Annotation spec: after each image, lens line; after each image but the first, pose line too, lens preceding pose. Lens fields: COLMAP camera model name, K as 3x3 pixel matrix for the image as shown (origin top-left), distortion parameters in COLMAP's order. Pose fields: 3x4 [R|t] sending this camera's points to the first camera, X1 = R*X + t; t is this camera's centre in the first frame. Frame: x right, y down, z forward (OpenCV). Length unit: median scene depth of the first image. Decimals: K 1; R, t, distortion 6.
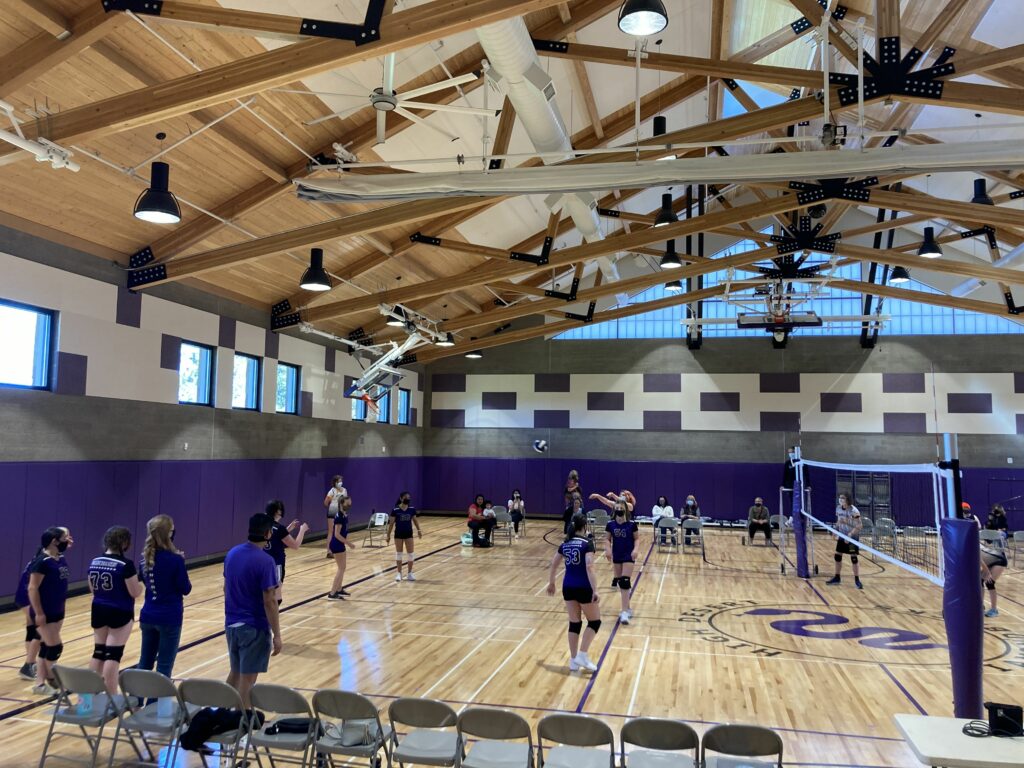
lens RADIAL K [[833.8, 0, 509.7], [0, 833.8, 380.9], [0, 0, 1]] dist [0.039955, -0.037056]
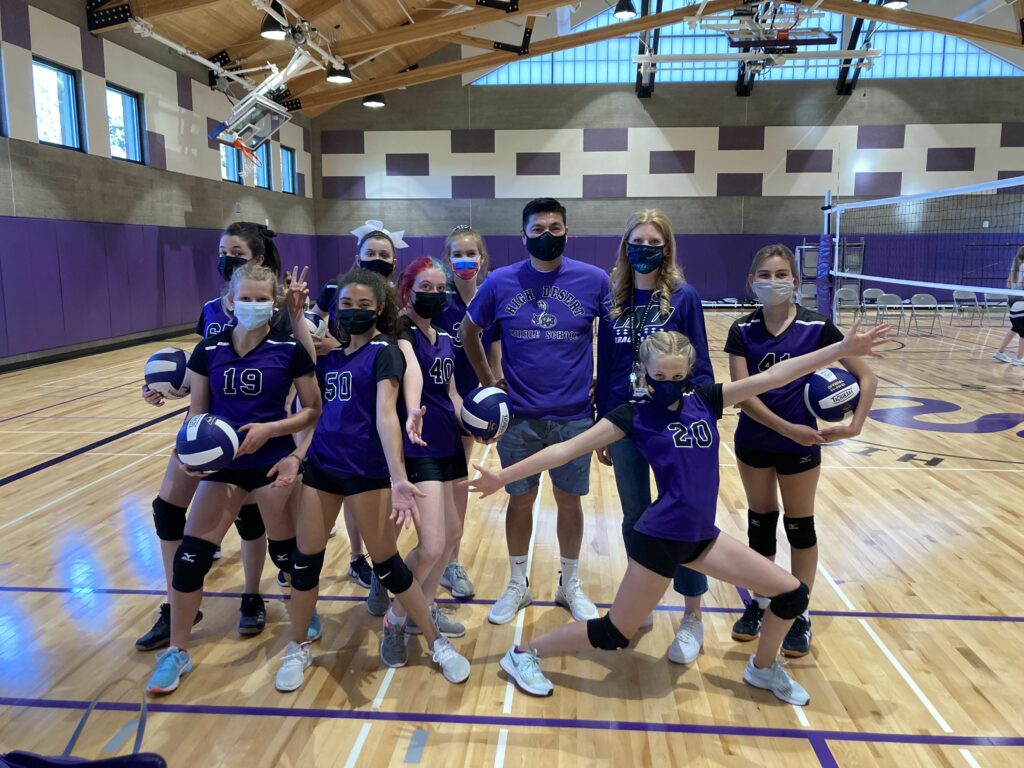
lens RADIAL K [[833.8, 0, 514.6], [0, 833.8, 382.7], [0, 0, 1]] dist [0.039955, -0.037056]
pose [[0.989328, -0.038042, 0.140652, -0.035612], [0.003611, 0.971420, 0.237341, 0.041481], [-0.145661, -0.234300, 0.961190, 0.160773]]
